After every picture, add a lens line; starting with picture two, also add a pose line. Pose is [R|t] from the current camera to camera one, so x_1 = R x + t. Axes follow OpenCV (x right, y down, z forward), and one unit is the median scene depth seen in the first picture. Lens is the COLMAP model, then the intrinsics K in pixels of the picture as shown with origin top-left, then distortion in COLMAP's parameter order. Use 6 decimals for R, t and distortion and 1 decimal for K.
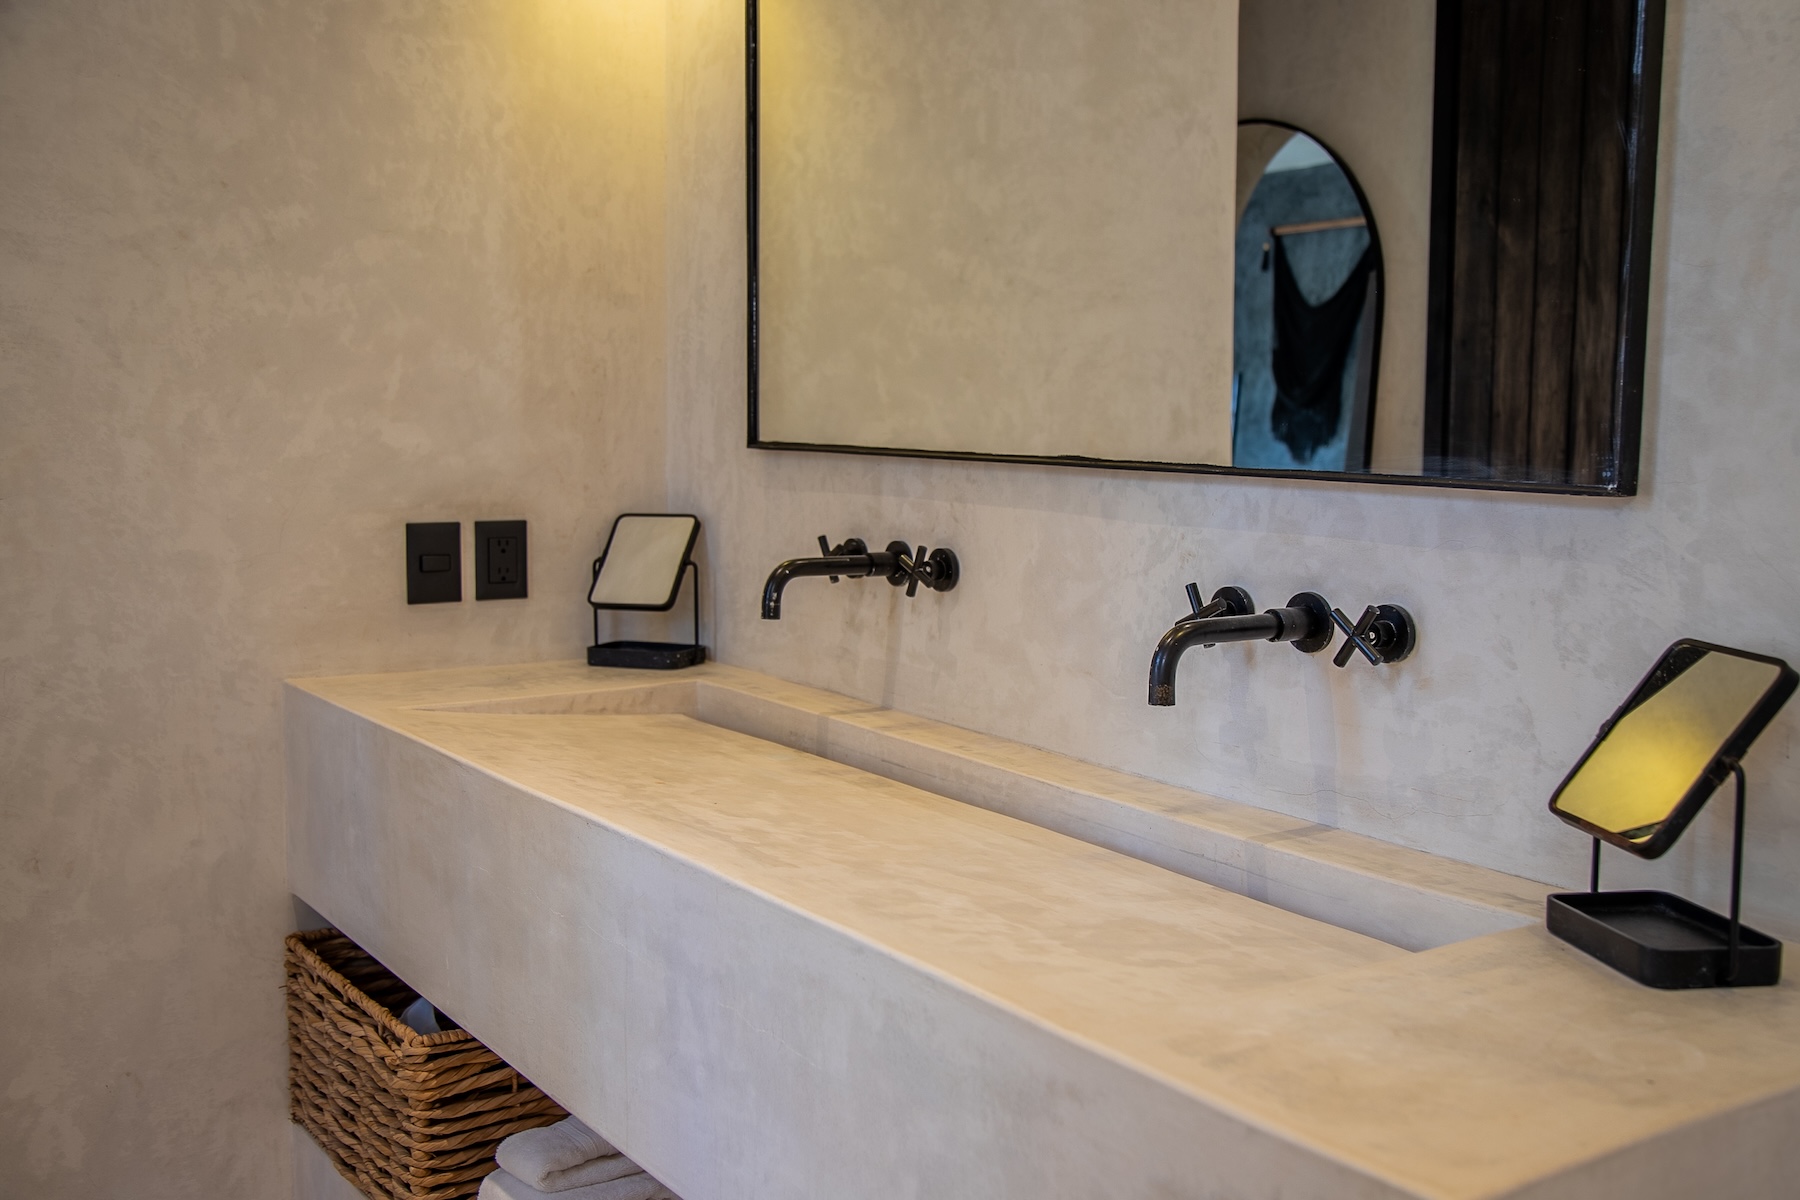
lens RADIAL K [[1674.1, 0, 900.4], [0, 1674.1, 615.3], [0, 0, 1]] dist [-0.089664, 0.197064]
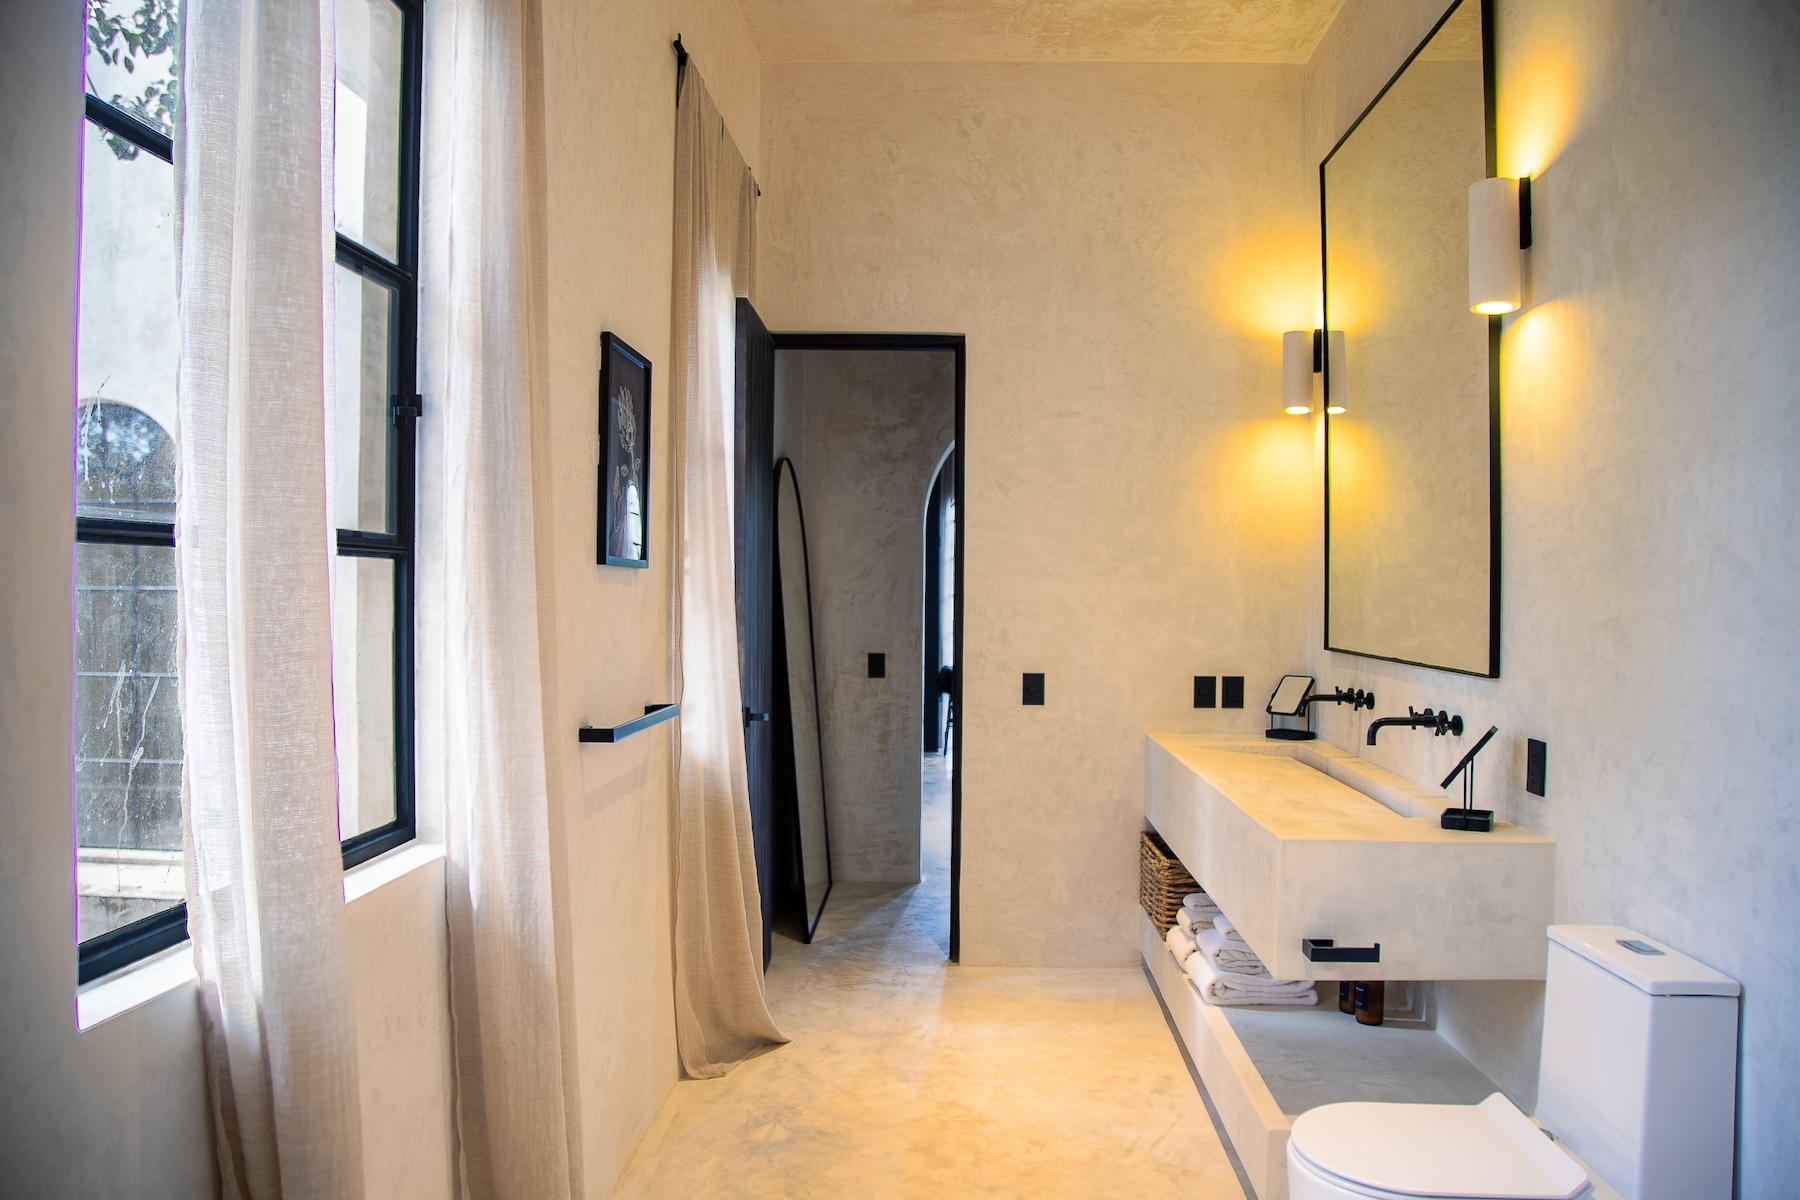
lens RADIAL K [[1260.5, 0, 902.4], [0, 1260.5, 605.3], [0, 0, 1]] dist [-0.119475, 0.075484]
pose [[0.772016, -0.000735, -0.635603, 0.577376], [-0.071519, 0.993548, -0.088017, 0.038192], [0.631567, 0.113408, 0.766982, -0.770936]]
